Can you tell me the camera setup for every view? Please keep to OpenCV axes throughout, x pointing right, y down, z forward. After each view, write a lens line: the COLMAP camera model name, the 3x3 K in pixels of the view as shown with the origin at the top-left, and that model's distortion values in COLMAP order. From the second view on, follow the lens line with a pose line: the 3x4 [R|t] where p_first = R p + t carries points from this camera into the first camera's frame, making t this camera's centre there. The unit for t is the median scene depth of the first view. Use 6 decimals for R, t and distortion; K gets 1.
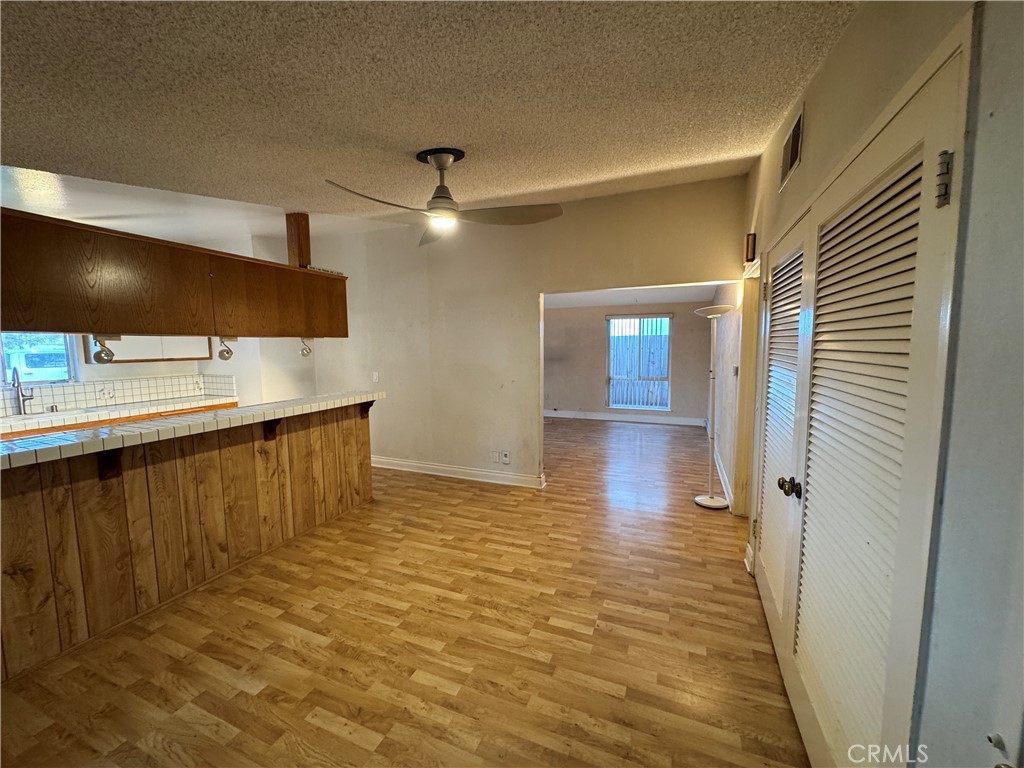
lens RADIAL K [[410.5, 0, 512.0], [0, 410.5, 384.0], [0, 0, 1]] dist [-0.001297, 0.000016]
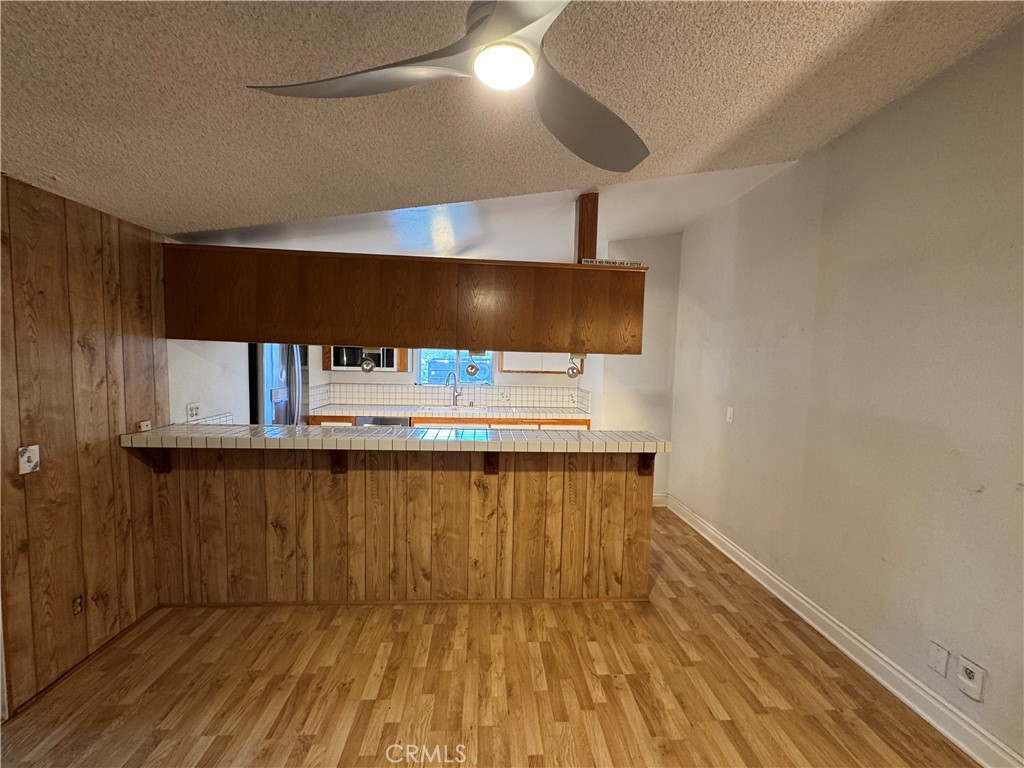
lens RADIAL K [[410.5, 0, 512.0], [0, 410.5, 384.0], [0, 0, 1]] dist [-0.001297, 0.000016]
pose [[0.444628, 0.079713, -0.892161, 0.164356], [-0.117301, 0.992636, 0.030231, -0.075940], [0.888001, 0.091210, 0.450705, 0.633341]]
